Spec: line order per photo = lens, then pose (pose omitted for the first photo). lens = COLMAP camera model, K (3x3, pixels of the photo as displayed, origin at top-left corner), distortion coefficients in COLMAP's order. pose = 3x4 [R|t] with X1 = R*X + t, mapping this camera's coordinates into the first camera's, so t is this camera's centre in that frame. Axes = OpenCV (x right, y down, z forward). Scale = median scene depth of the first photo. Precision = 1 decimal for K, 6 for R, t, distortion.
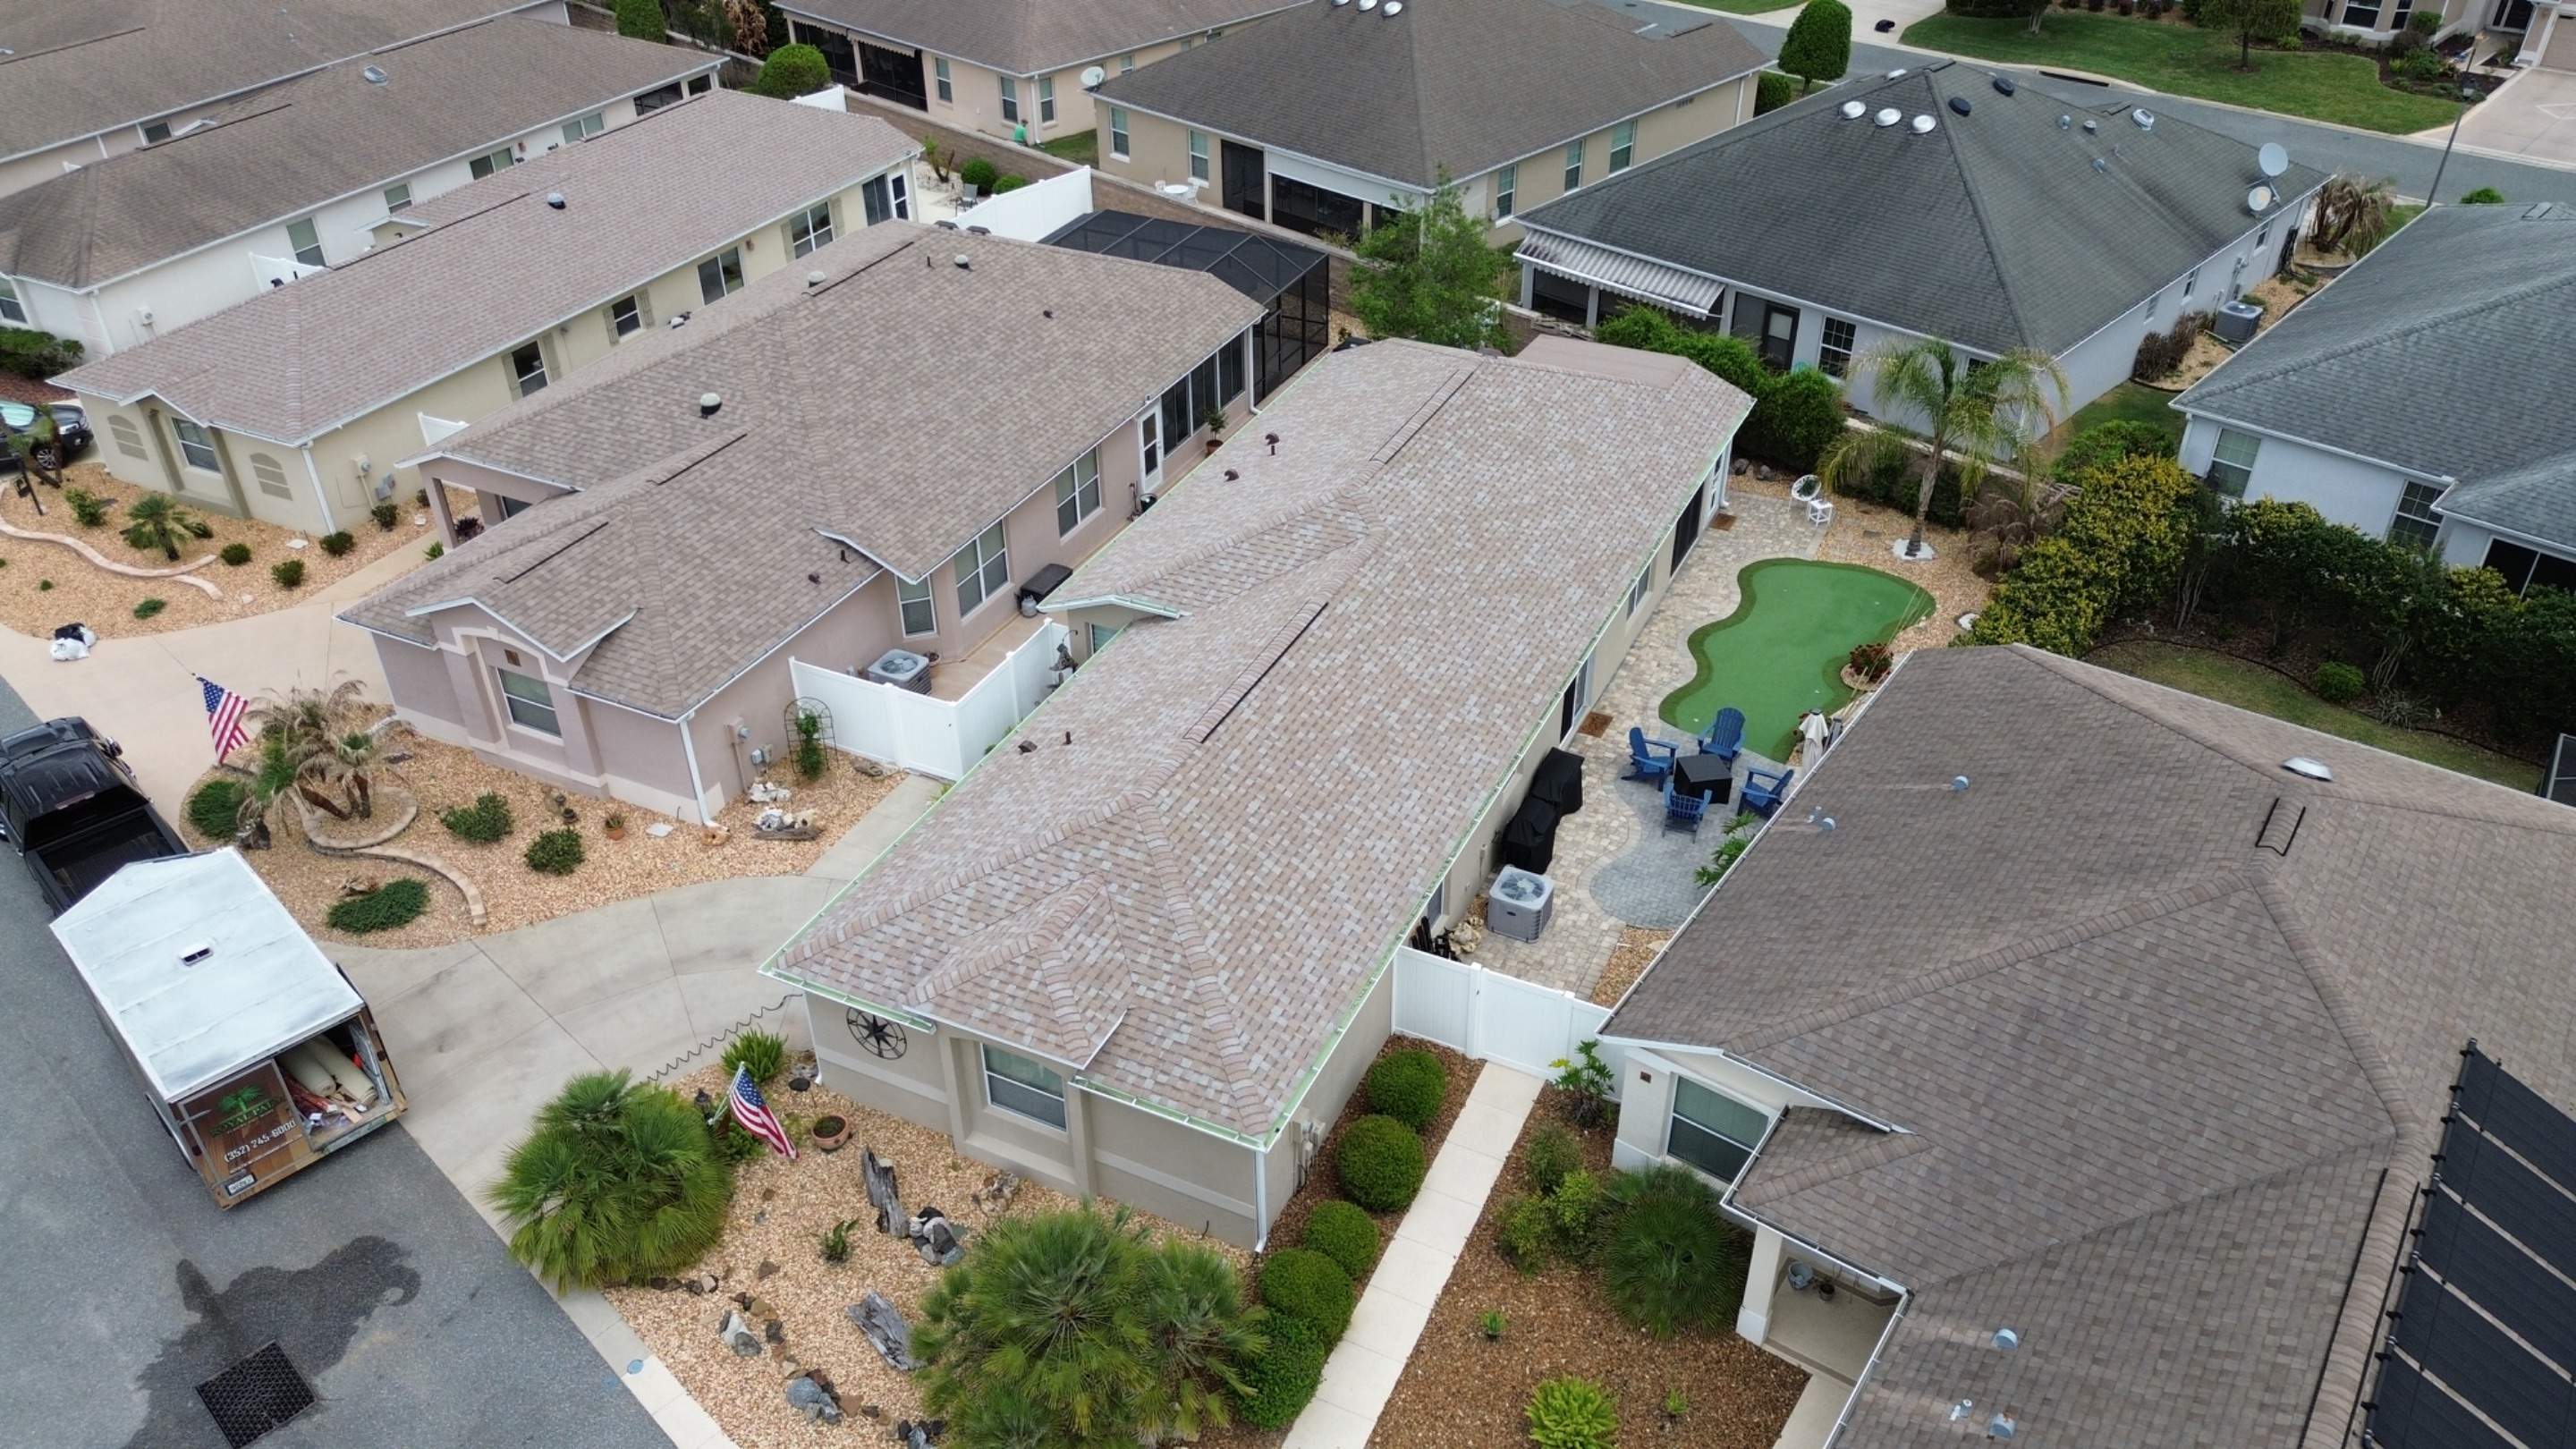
lens RADIAL K [[1836.1, 0, 1280.8], [0, 1836.1, 711.3], [0, 0, 1]] dist [0.081020, -0.090664]
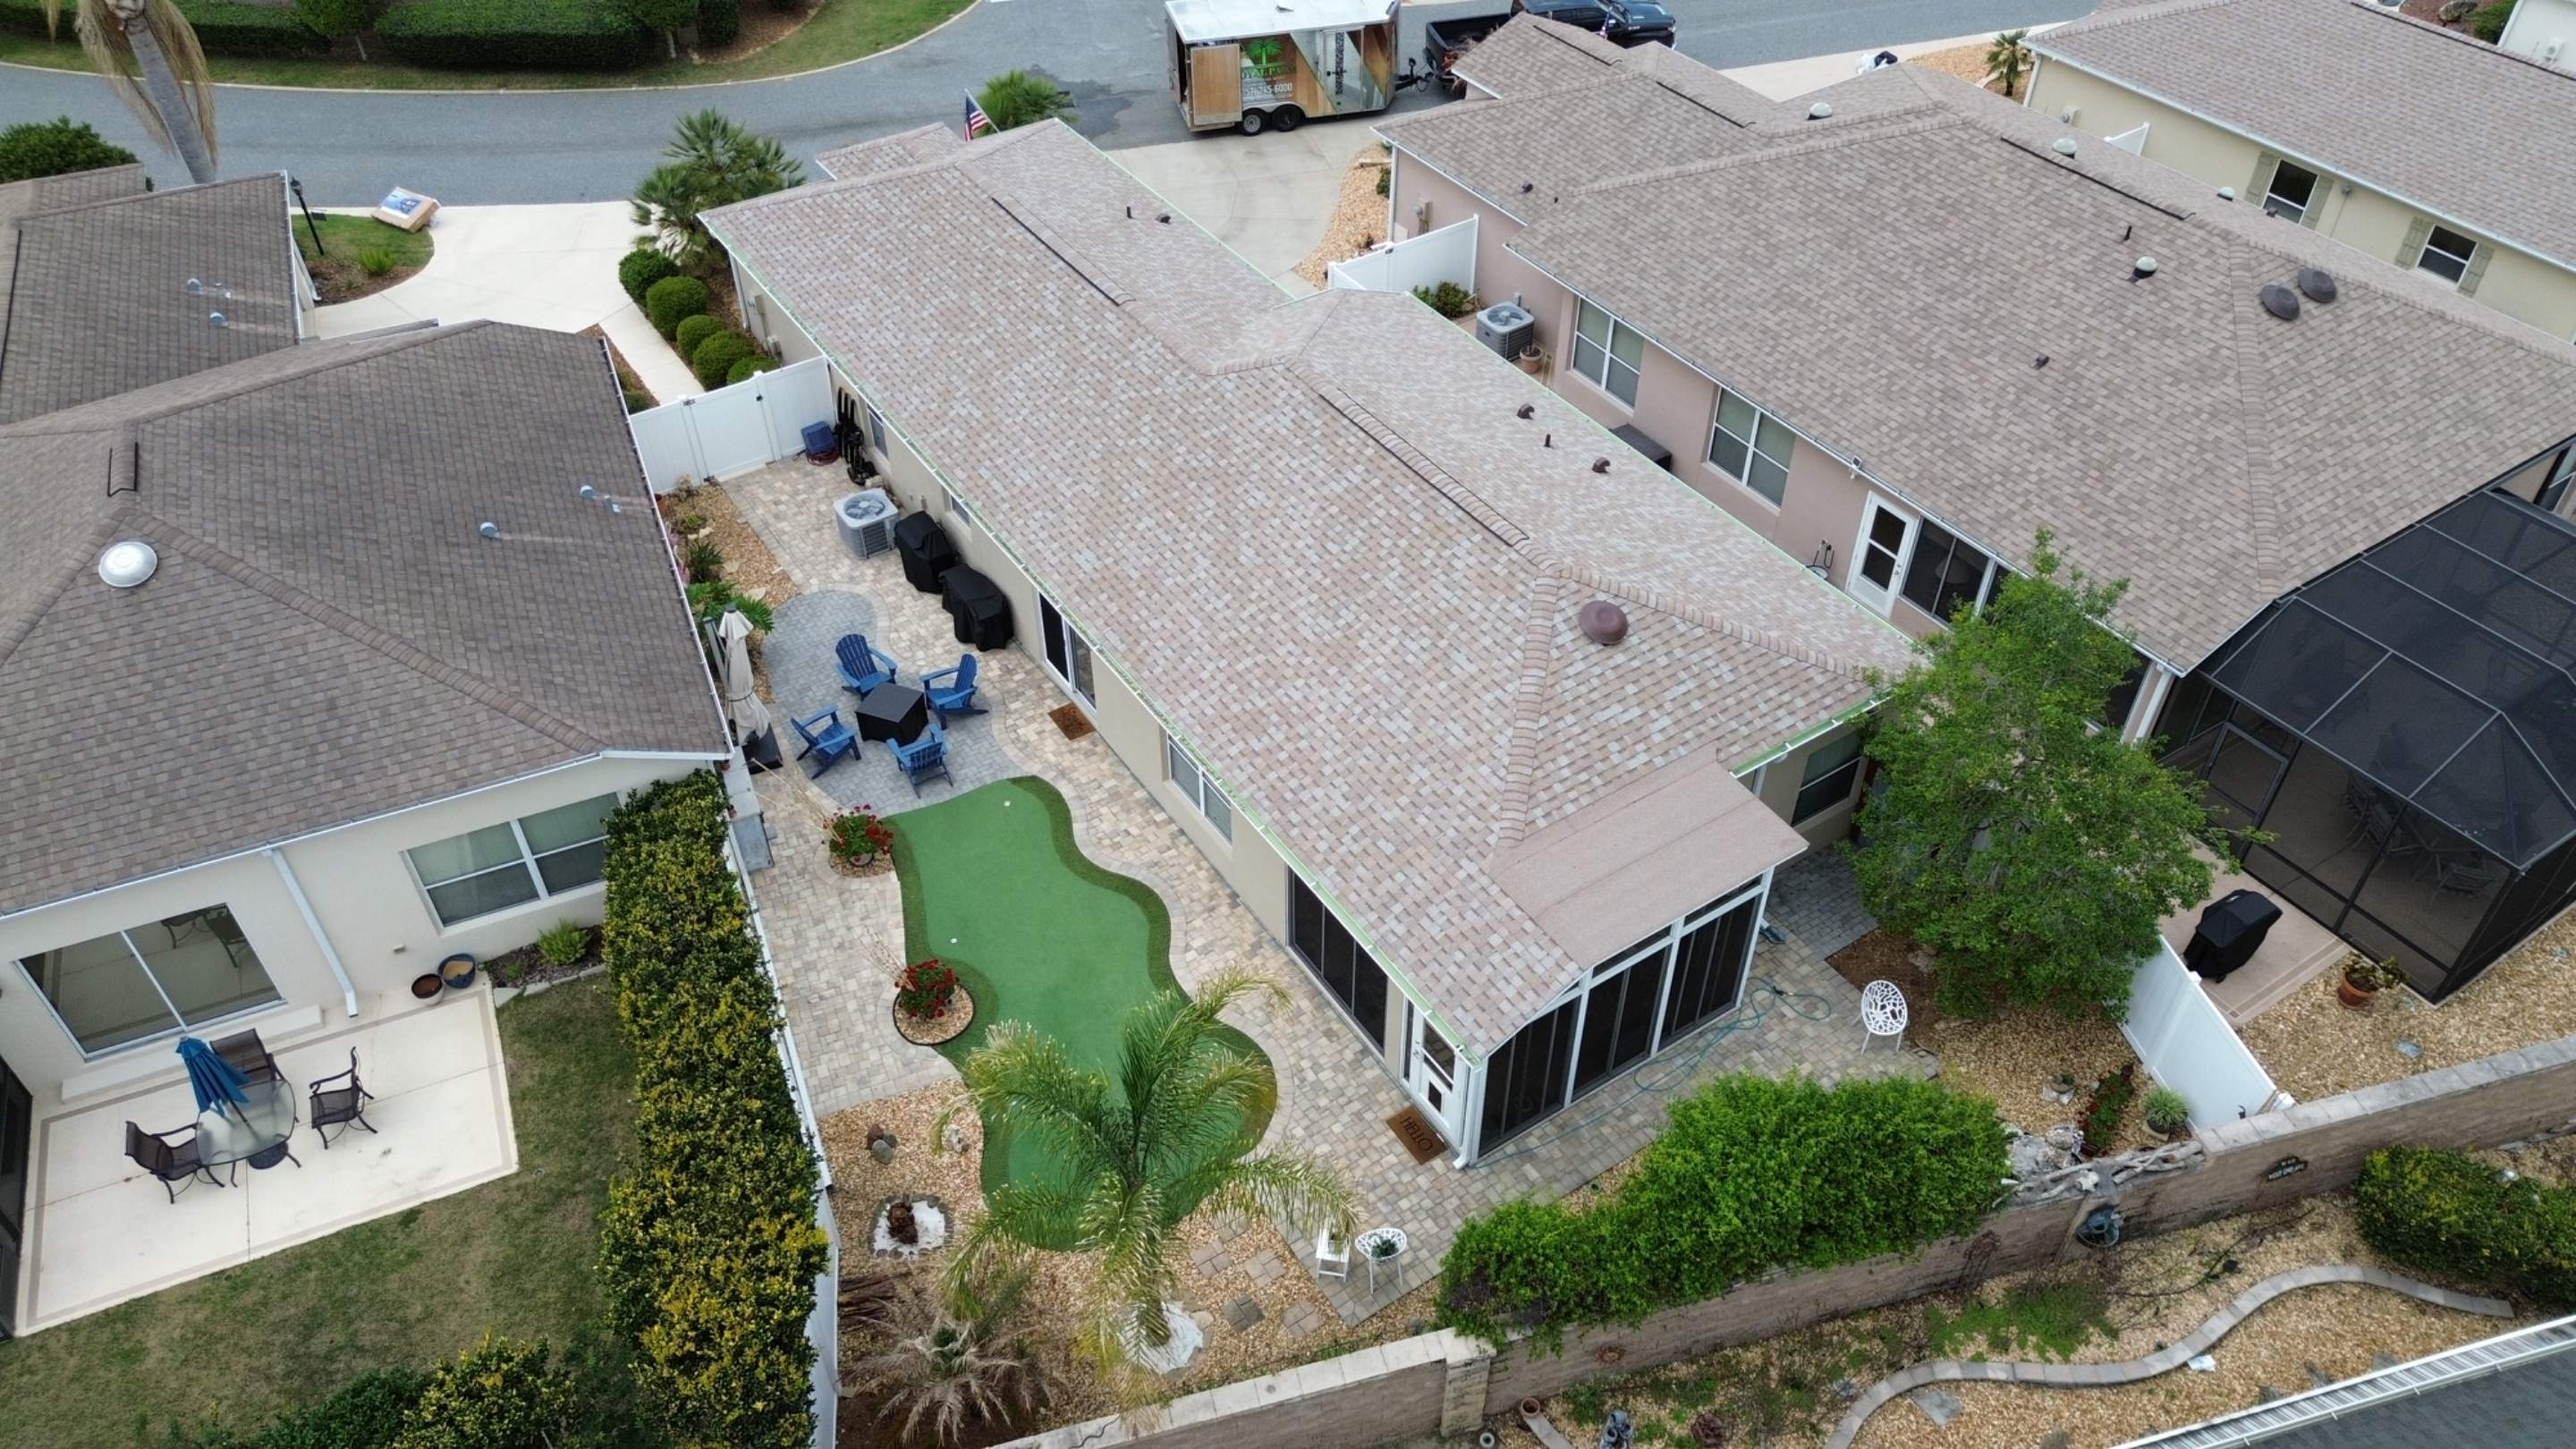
lens RADIAL K [[1820.6, 0, 1279.7], [0, 1820.6, 726.9], [0, 0, 1]] dist [0.077419, -0.085241]
pose [[-0.512397, 0.588181, -0.625694, 0.690692], [-0.469010, 0.418671, 0.777653, -0.728707], [0.719361, 0.691923, 0.061337, 1.105549]]
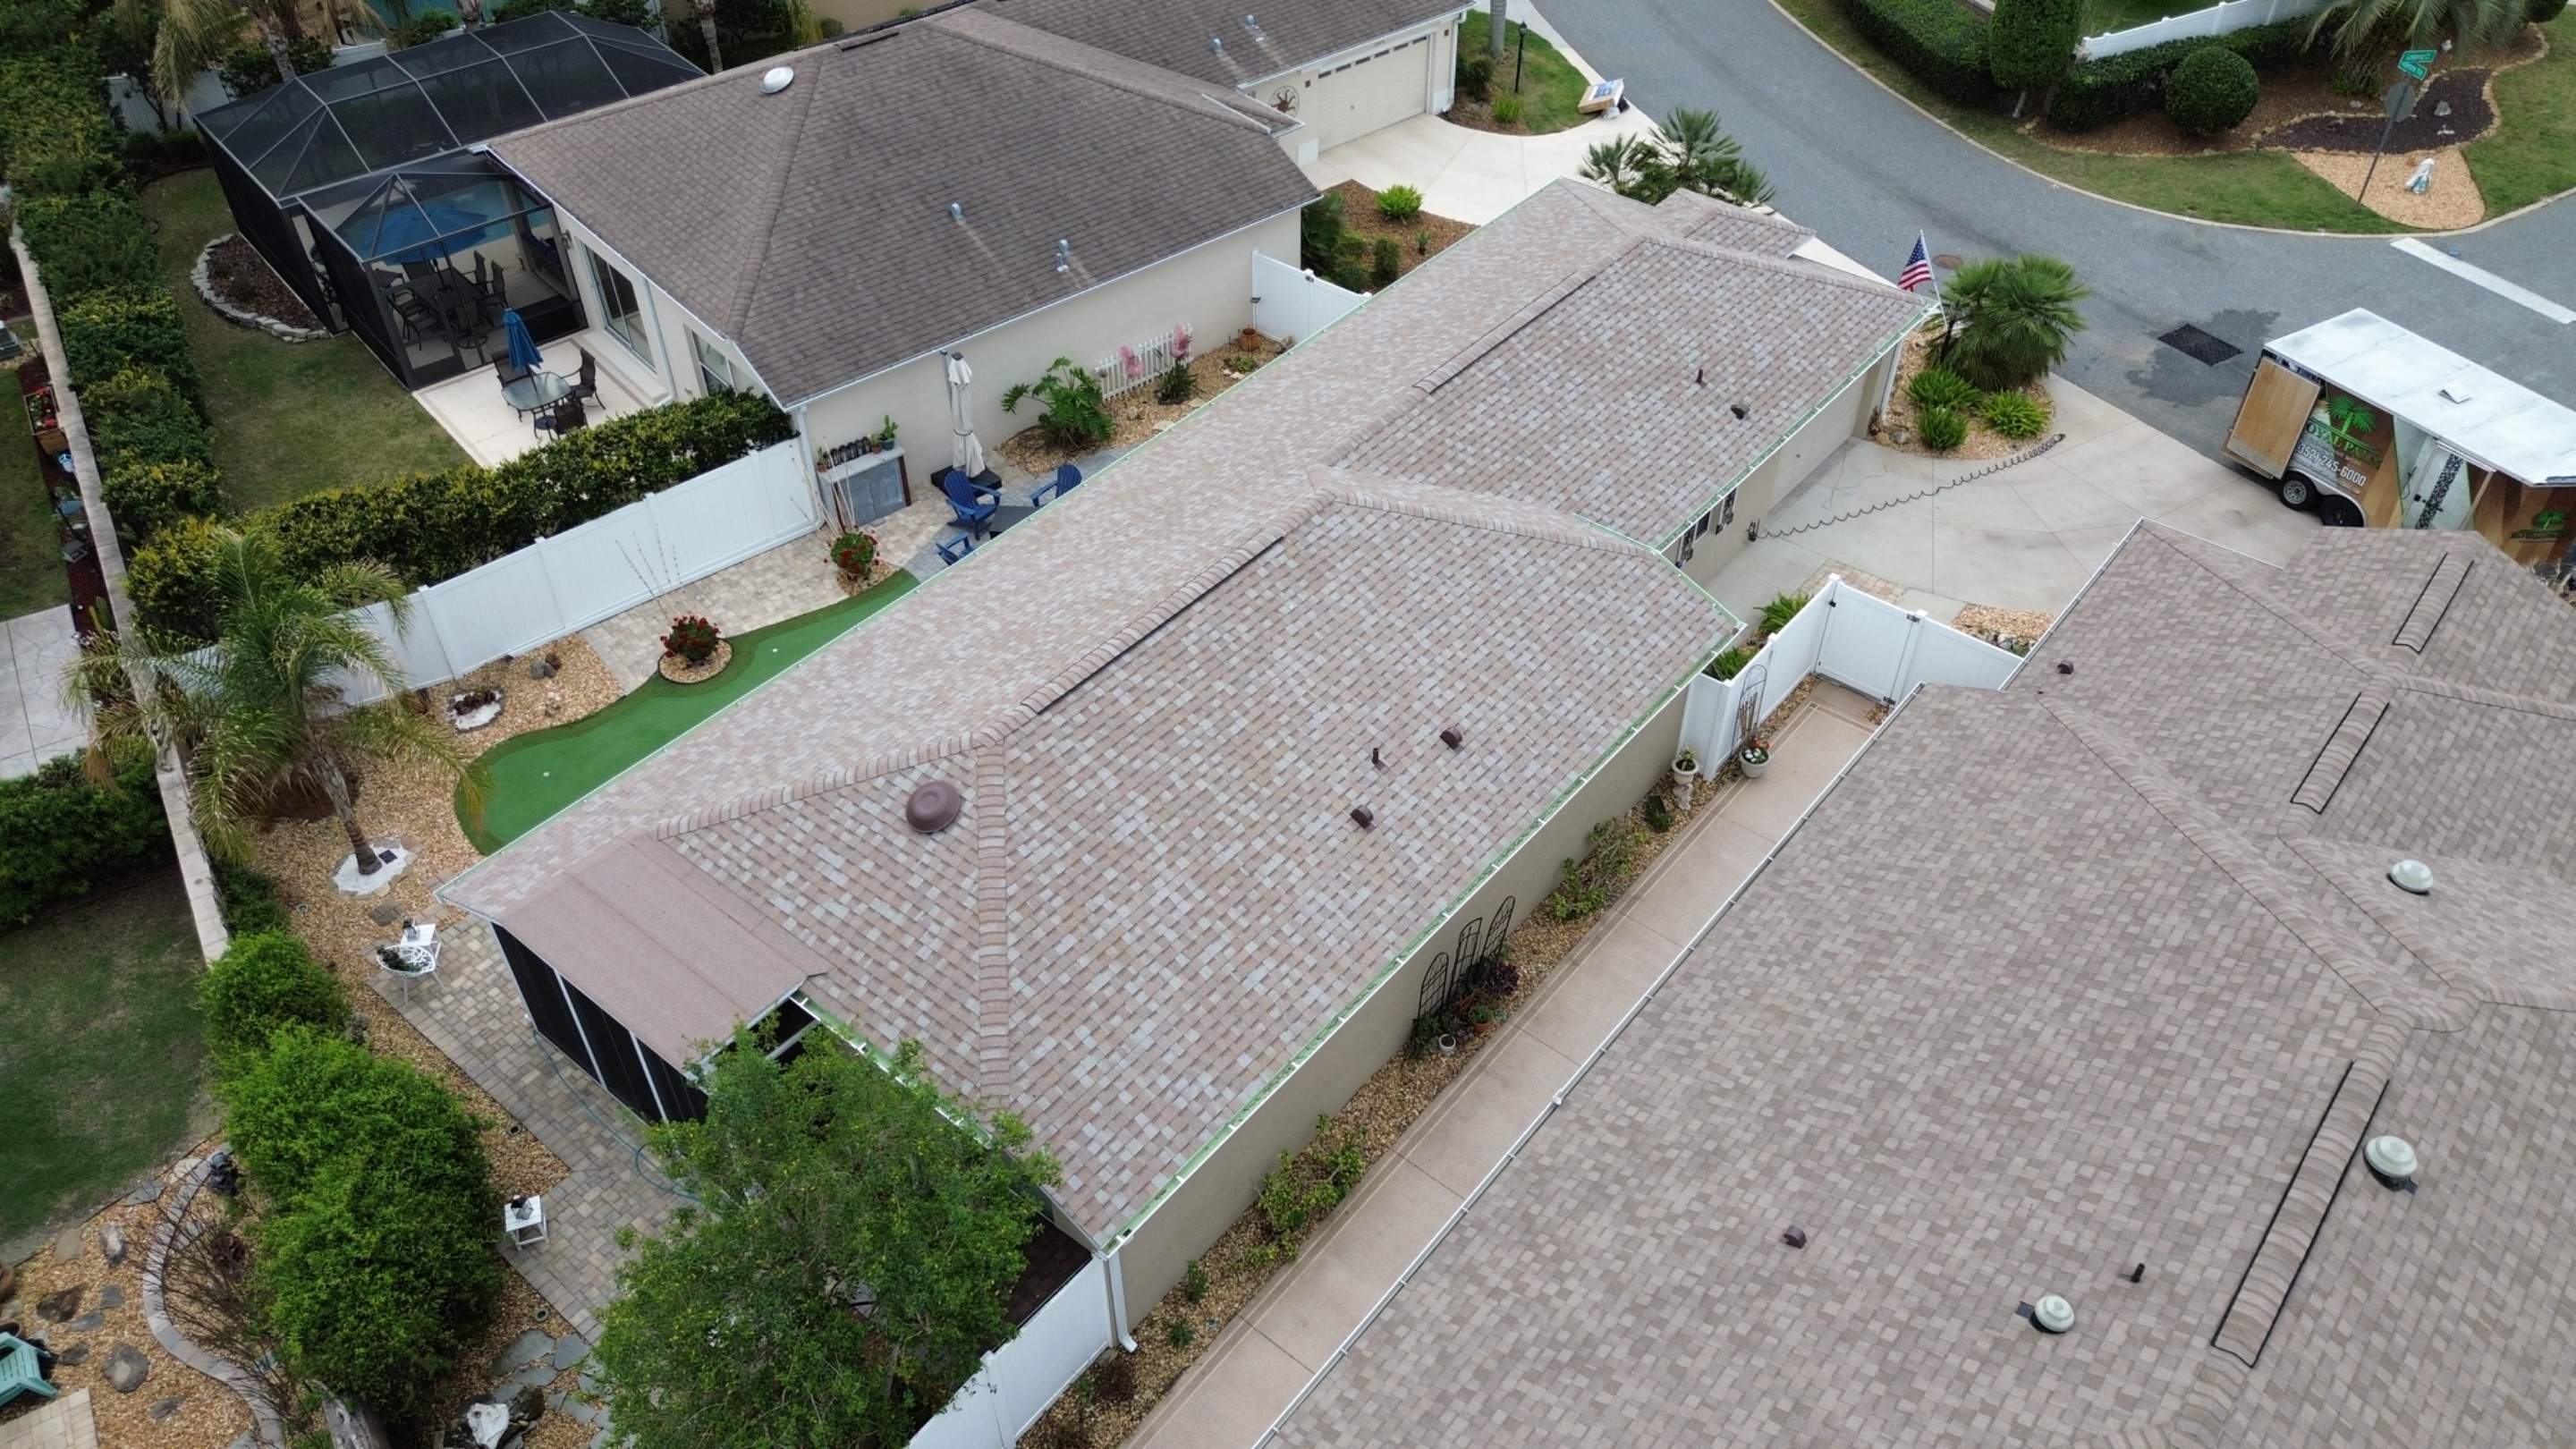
lens RADIAL K [[1820.6, 0, 1279.7], [0, 1820.6, 726.9], [0, 0, 1]] dist [0.077419, -0.085241]
pose [[-0.971122, -0.149922, 0.185596, -0.096885], [0.144465, 0.249587, 0.957516, -0.843072], [-0.189875, 0.956676, -0.220721, 1.307773]]
